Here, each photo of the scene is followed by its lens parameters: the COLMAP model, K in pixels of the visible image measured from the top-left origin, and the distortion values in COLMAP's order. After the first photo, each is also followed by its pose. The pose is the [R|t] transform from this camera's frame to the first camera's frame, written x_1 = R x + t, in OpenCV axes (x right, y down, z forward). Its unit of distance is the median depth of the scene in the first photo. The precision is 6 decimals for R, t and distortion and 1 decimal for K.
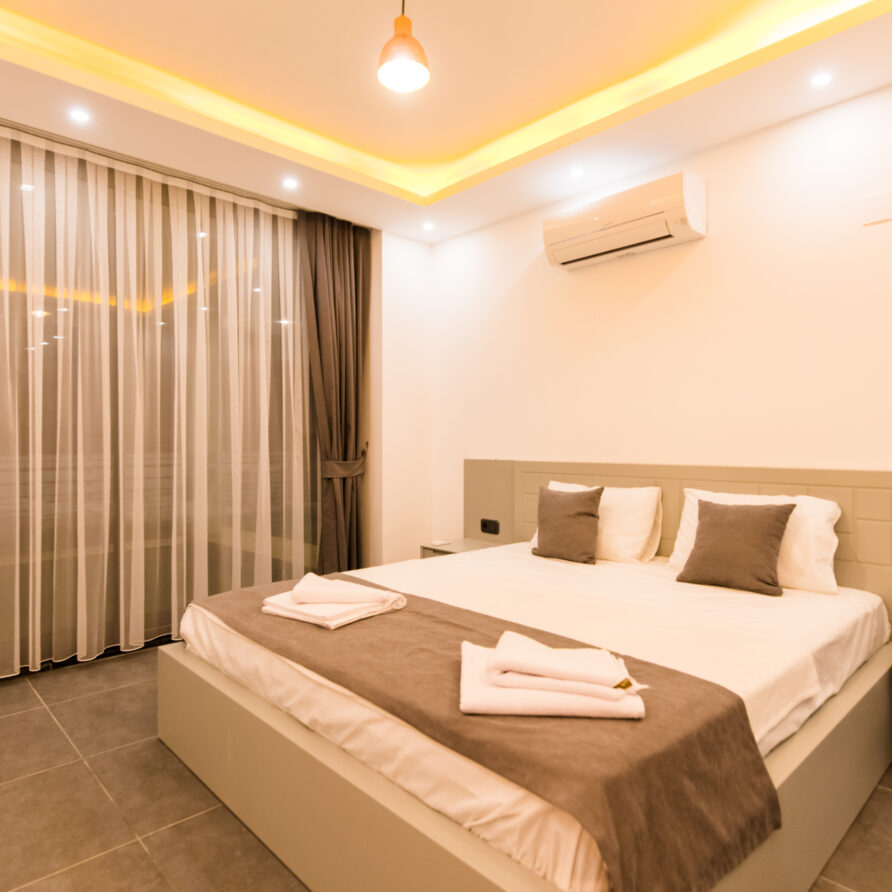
lens RADIAL K [[620.2, 0, 450.6], [0, 620.2, 445.0], [0, 0, 1]] dist [0.004717, -0.003611]
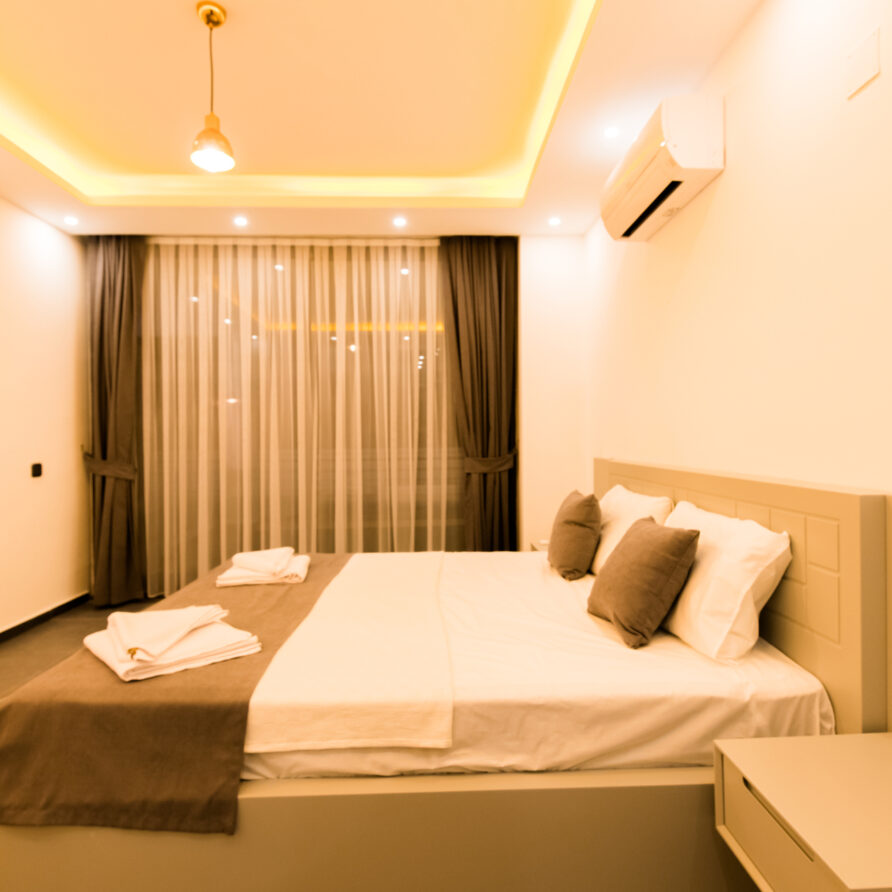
lens RADIAL K [[602.2, 0, 443.4], [0, 602.2, 443.4], [0, 0, 1]] dist [0.001080, -0.000681]
pose [[0.745840, 0.000889, -0.666125, 0.562031], [0.004713, 0.999967, 0.006612, -0.007846], [0.666109, -0.008071, 0.745811, 0.197241]]
